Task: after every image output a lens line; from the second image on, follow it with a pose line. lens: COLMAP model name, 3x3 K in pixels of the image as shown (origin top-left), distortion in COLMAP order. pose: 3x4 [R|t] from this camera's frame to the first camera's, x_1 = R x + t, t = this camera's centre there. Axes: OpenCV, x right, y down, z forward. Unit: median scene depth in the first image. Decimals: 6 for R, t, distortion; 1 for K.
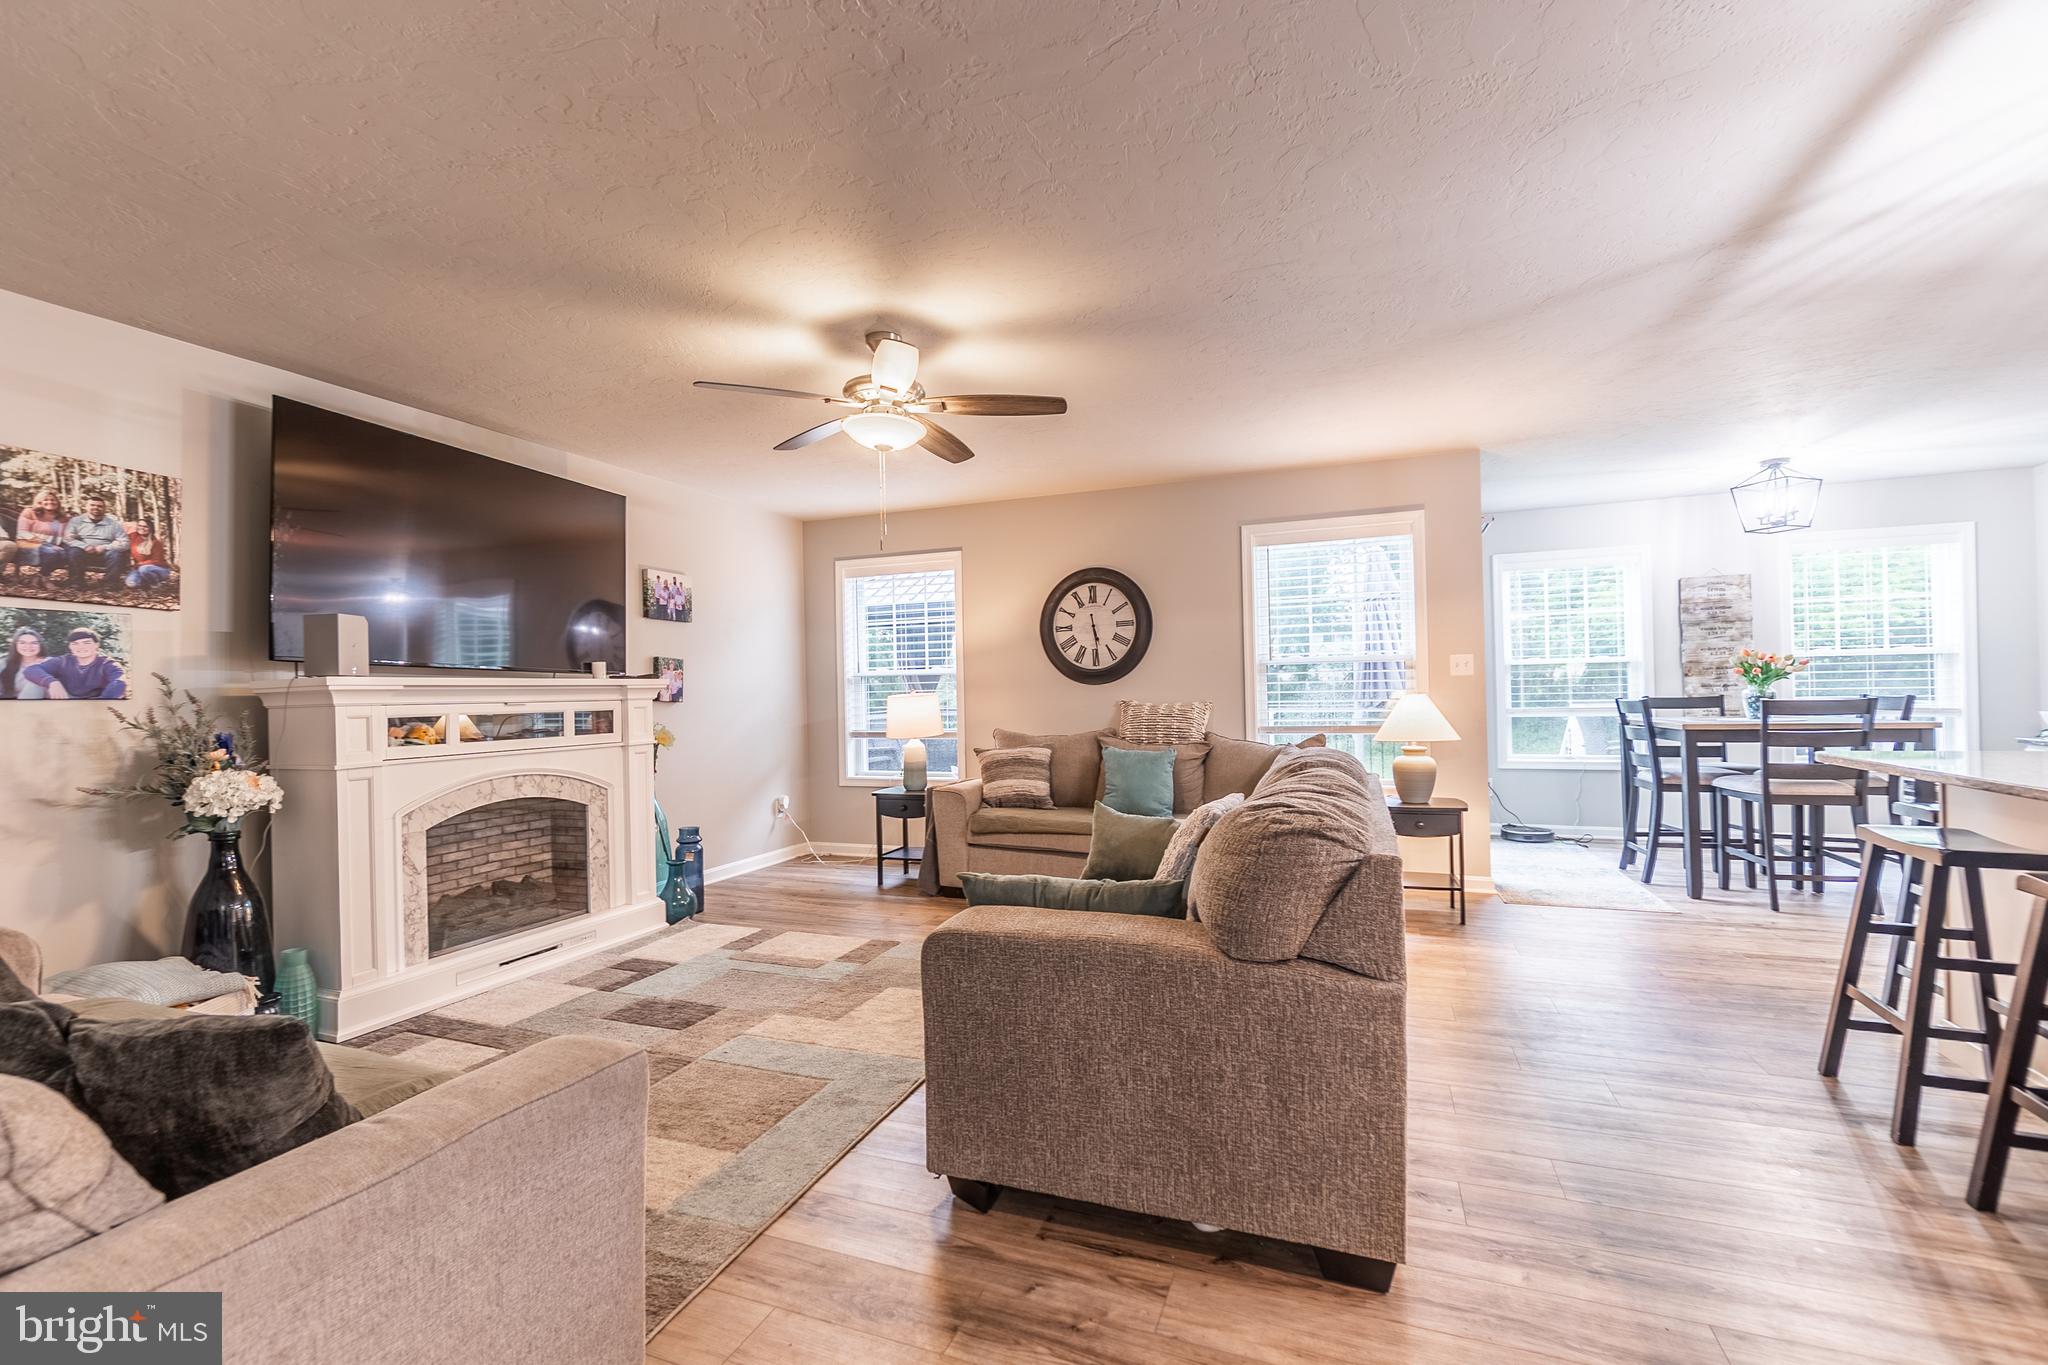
lens RADIAL K [[883.1, 0, 1010.2], [0, 883.1, 689.1], [0, 0, 1]] dist [-0.005360, 0.000603]
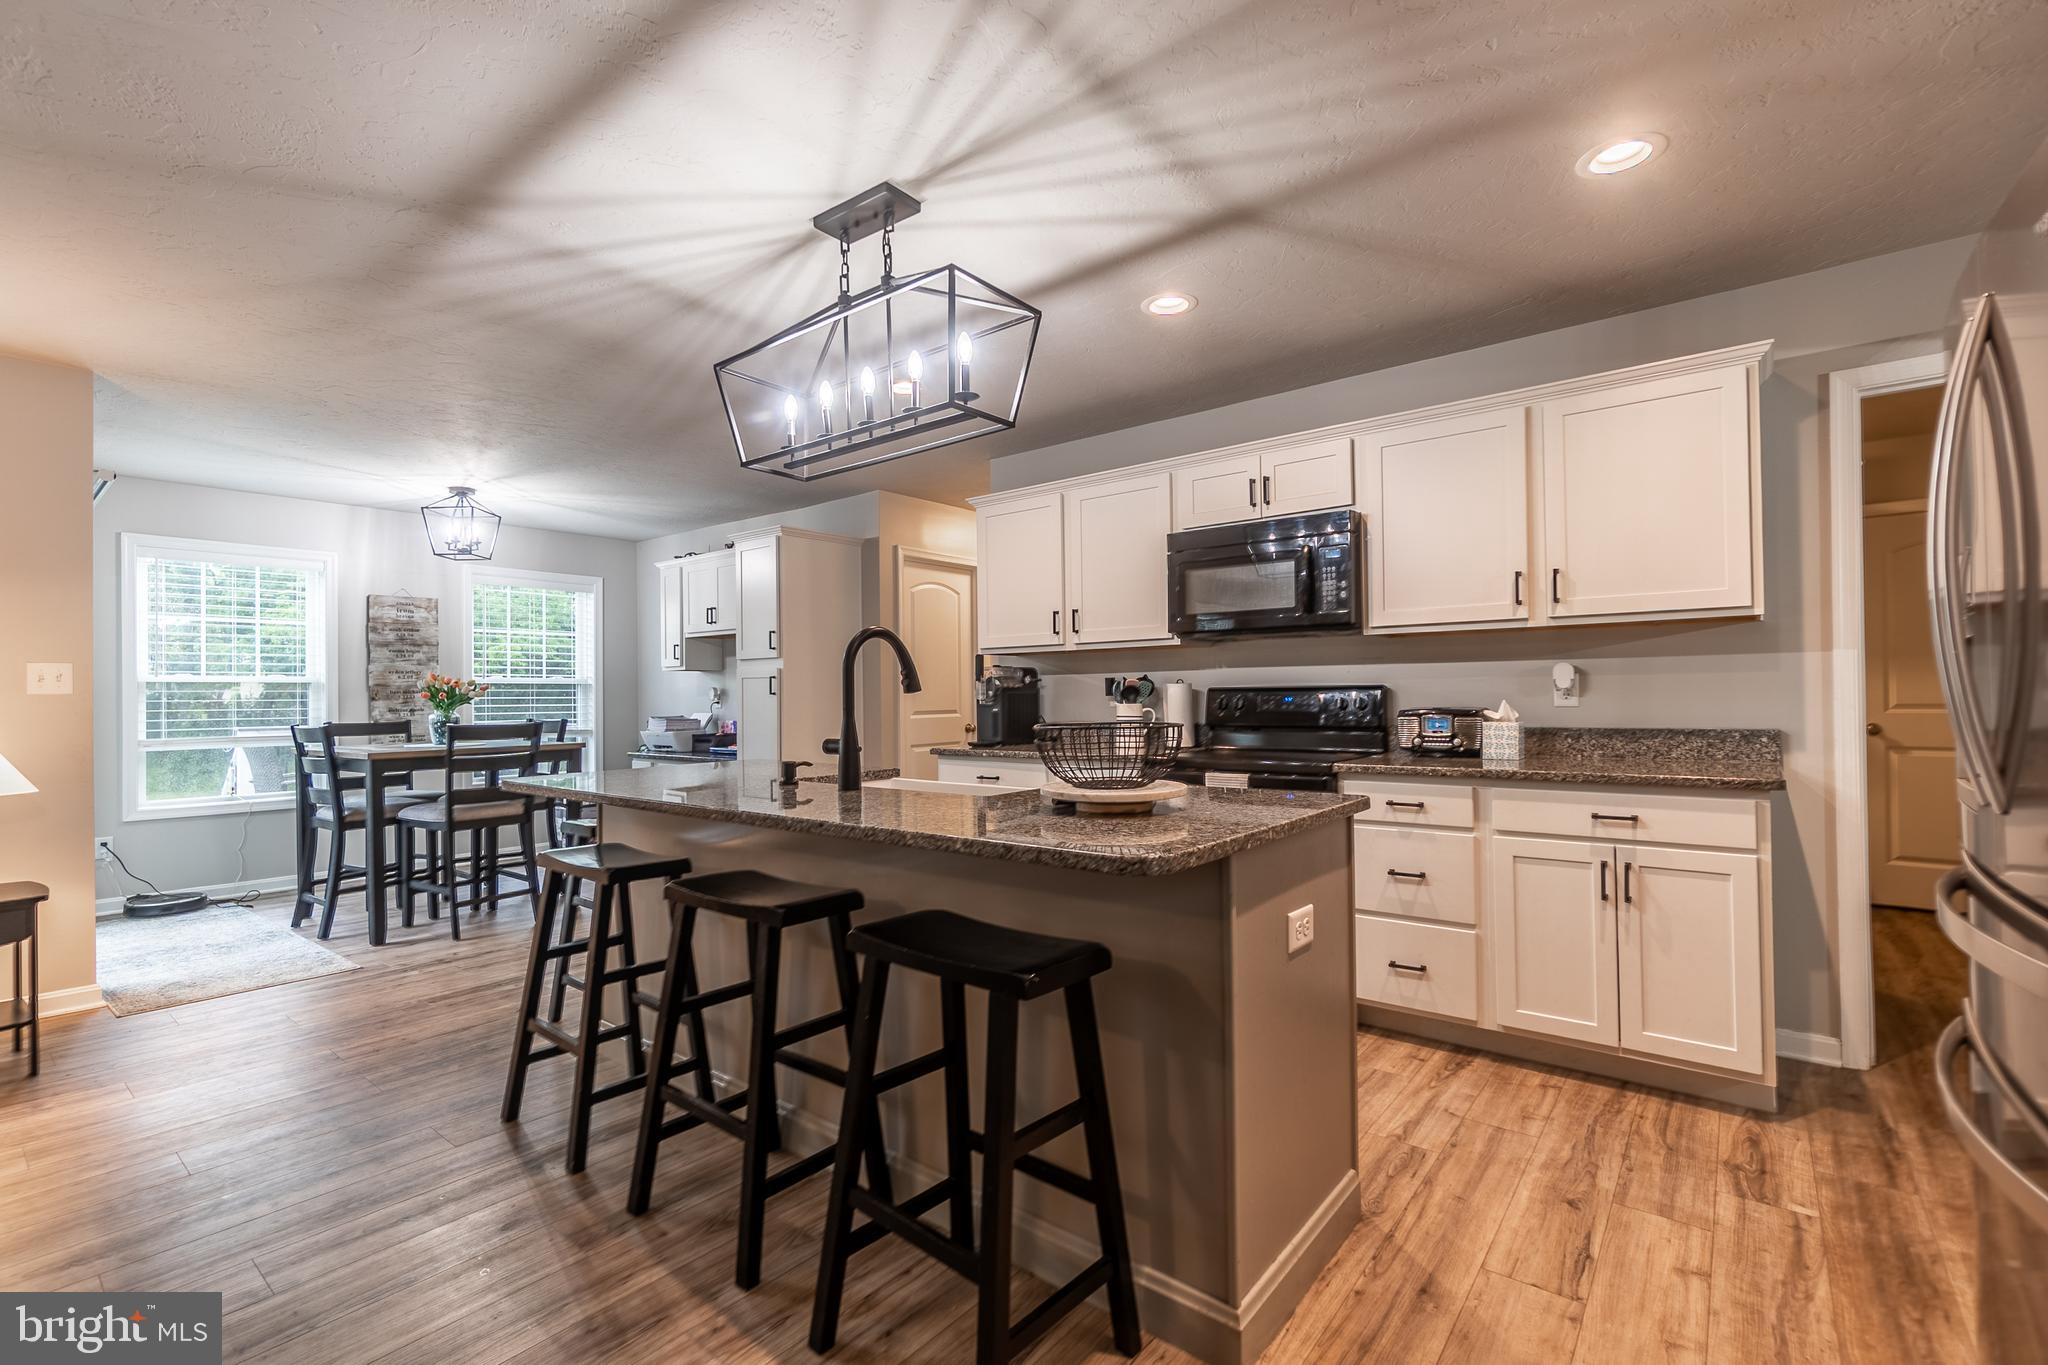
lens RADIAL K [[901.1, 0, 995.9], [0, 901.1, 687.0], [0, 0, 1]] dist [0.001286, 0.000452]
pose [[0.306053, 0.027414, 0.951620, 0.083979], [0.000225, 0.999583, -0.028868, -0.001352], [-0.952014, 0.009049, 0.305920, 0.110438]]
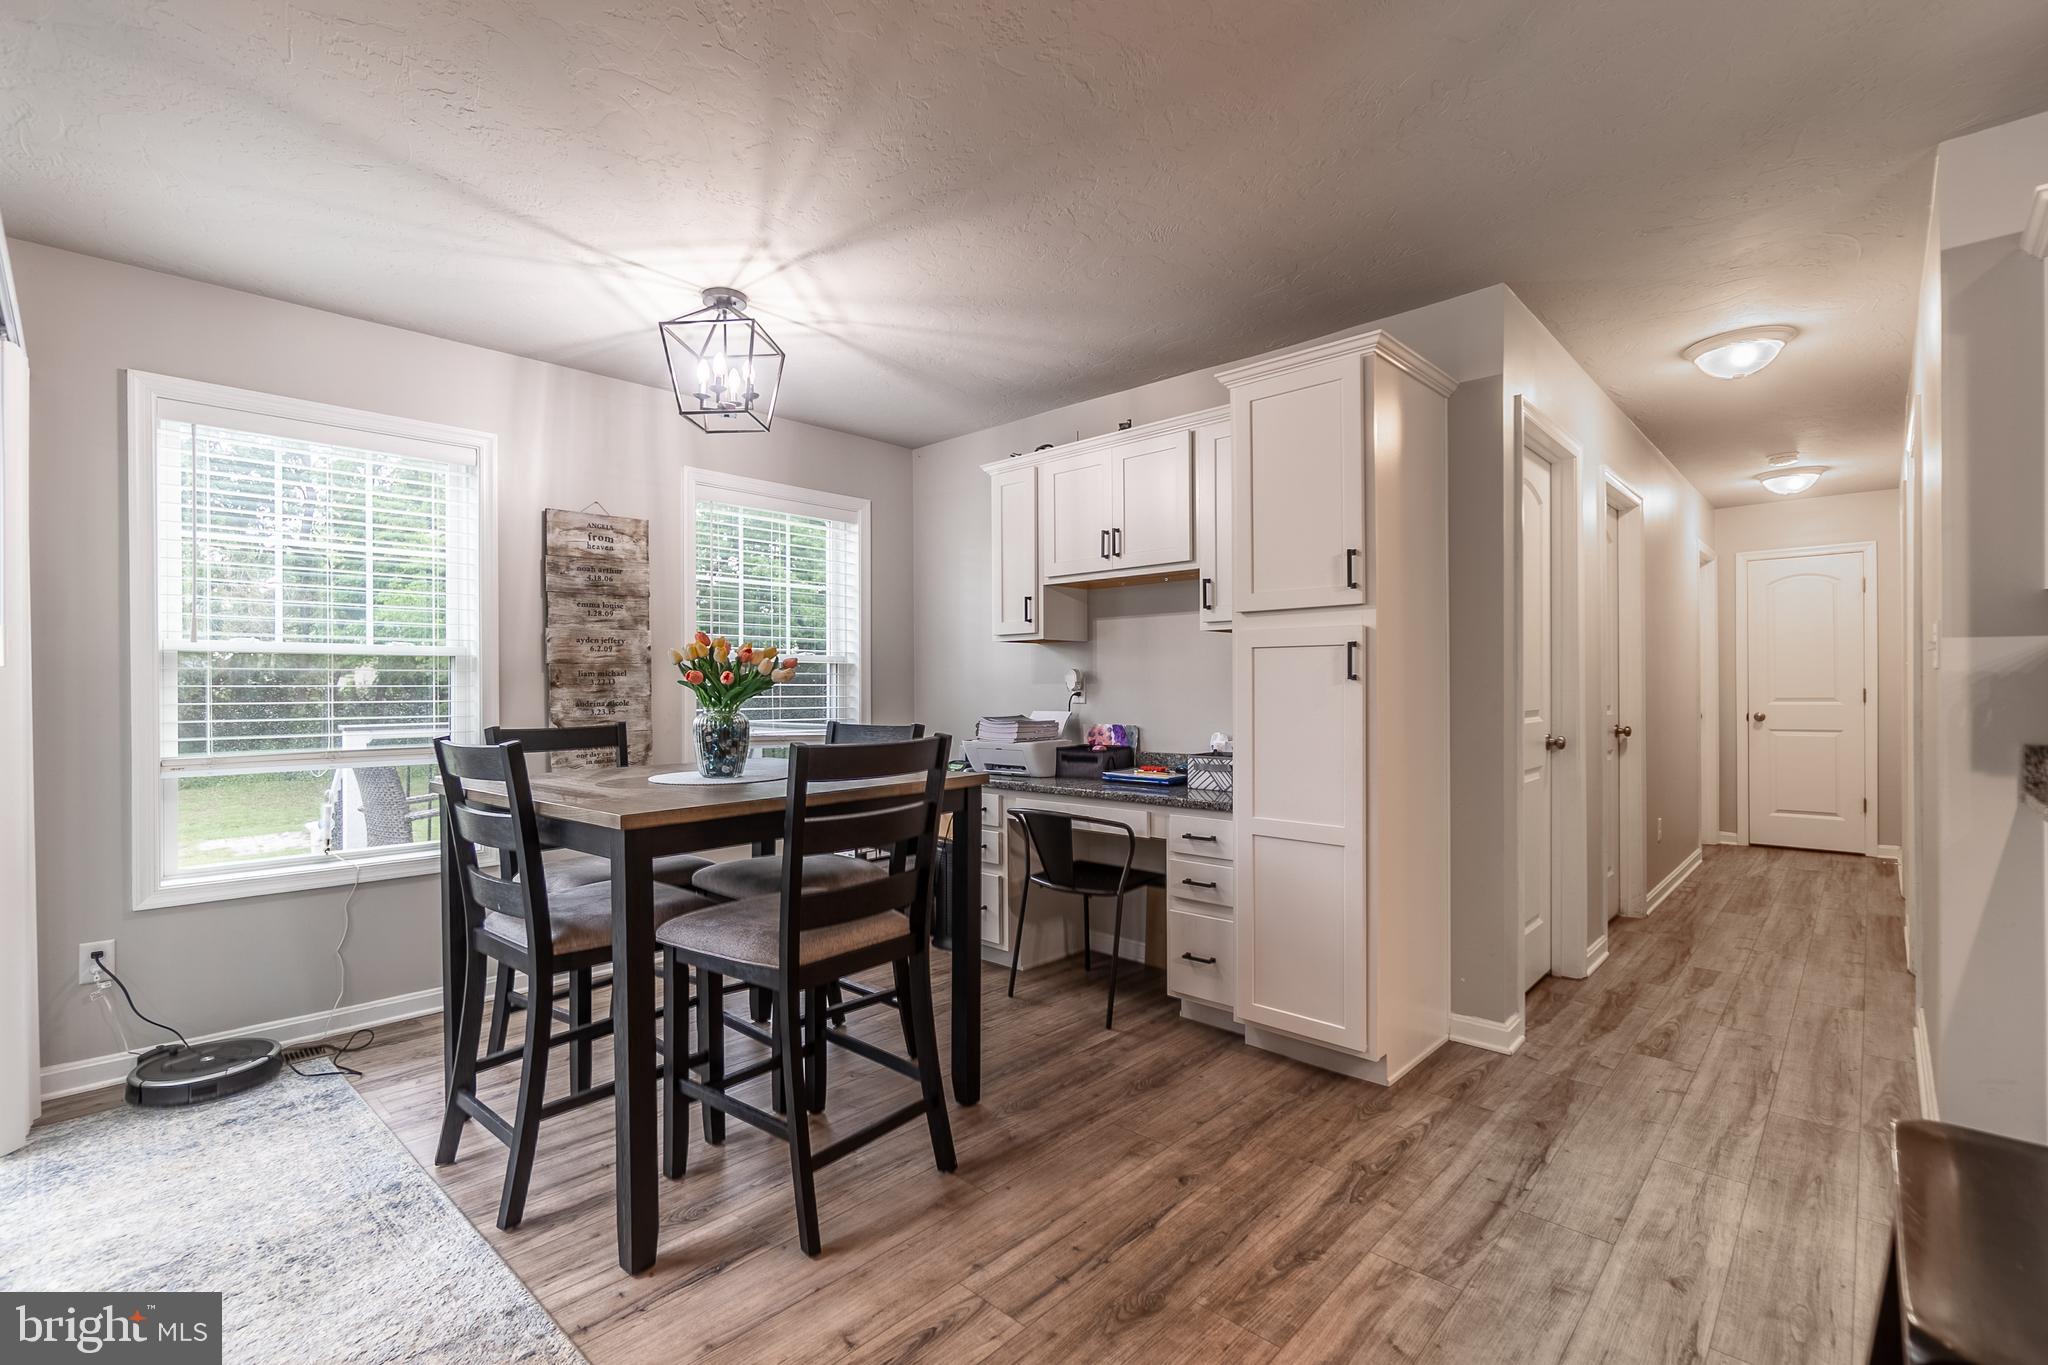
lens RADIAL K [[910.1, 0, 1008.9], [0, 910.1, 686.7], [0, 0, 1]] dist [-0.001518, 0.000045]
pose [[0.375463, 0.019996, 0.926622, 0.472714], [-0.006208, 0.999799, -0.019060, -0.007782], [-0.926817, 0.001404, 0.375511, 0.709688]]
